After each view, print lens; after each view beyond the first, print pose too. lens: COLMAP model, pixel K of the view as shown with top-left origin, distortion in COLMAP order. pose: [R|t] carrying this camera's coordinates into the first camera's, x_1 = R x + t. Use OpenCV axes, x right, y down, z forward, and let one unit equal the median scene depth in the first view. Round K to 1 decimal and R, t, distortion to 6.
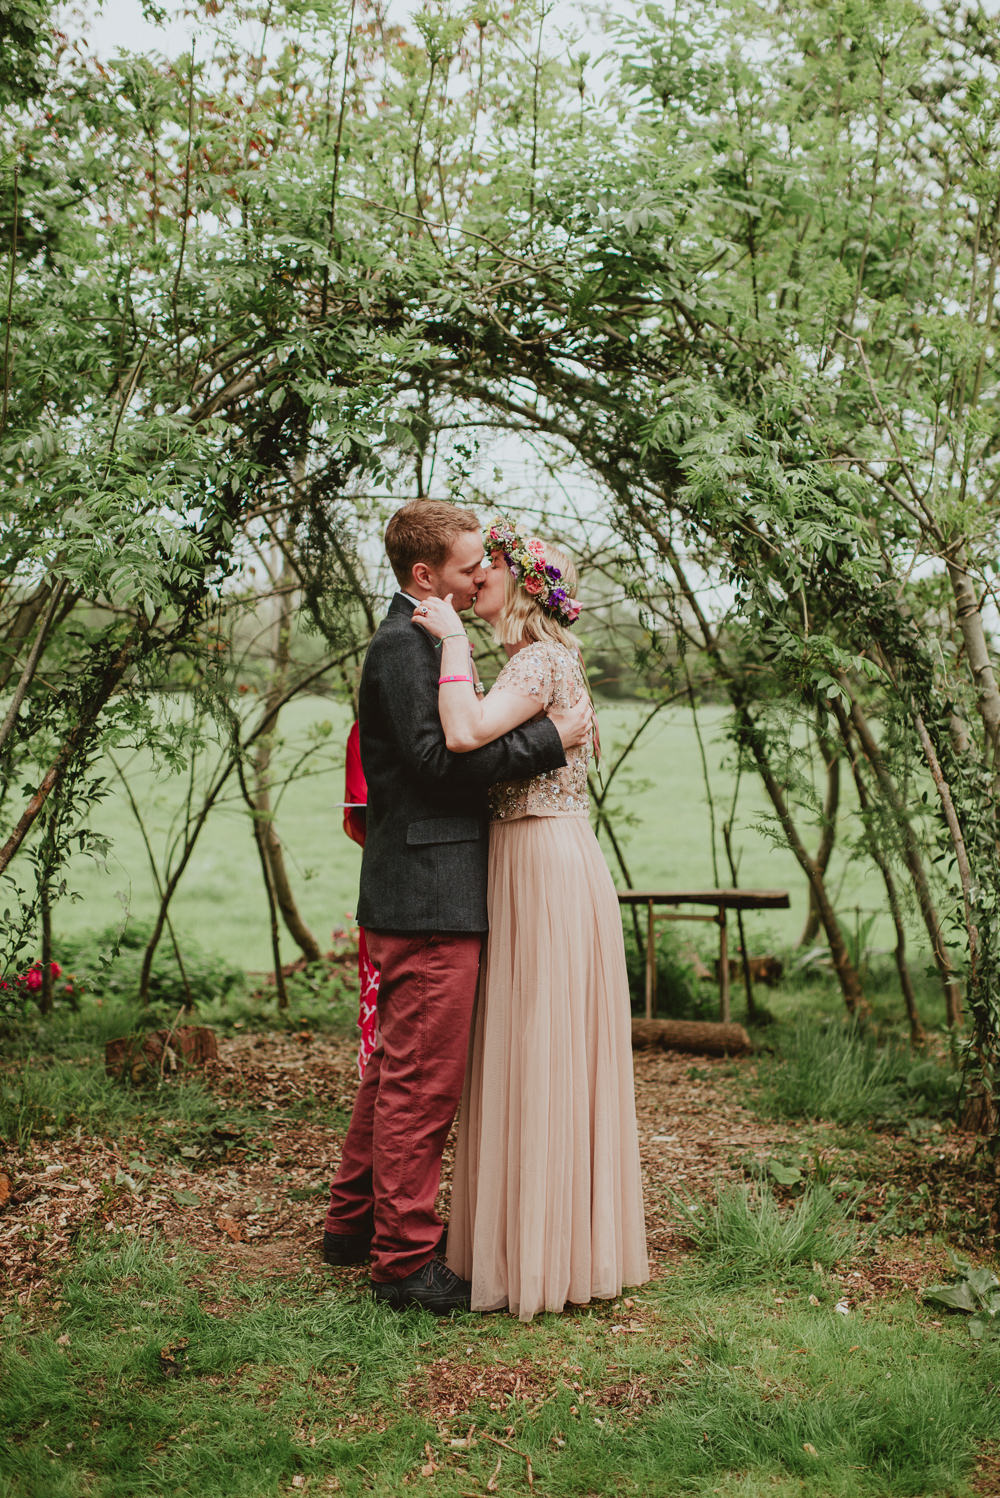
lens RADIAL K [[3982.1, 0, 500.0], [0, 3982.1, 749.0], [0, 0, 1]] dist [0.005245, 0.374579]
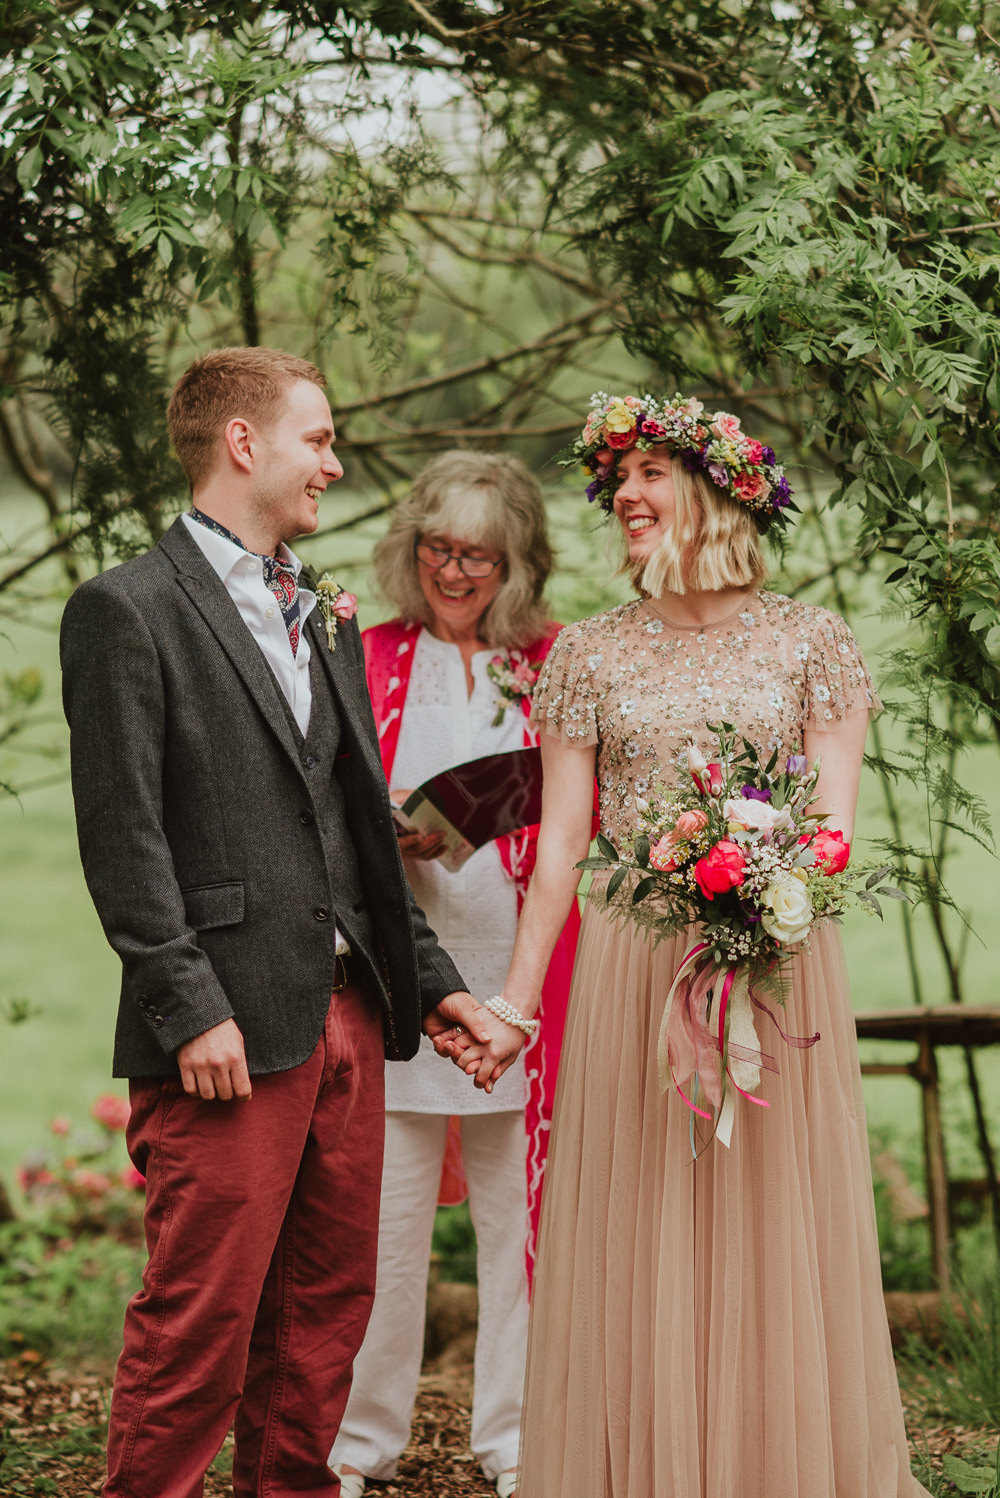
lens RADIAL K [[3982.1, 0, 500.0], [0, 3982.1, 749.0], [0, 0, 1]] dist [0.005245, 0.374579]
pose [[0.999079, -0.041316, 0.011581, 0.002300], [0.041471, 0.999049, -0.013469, 0.008000], [-0.011014, 0.013937, 0.999842, 0.435484]]
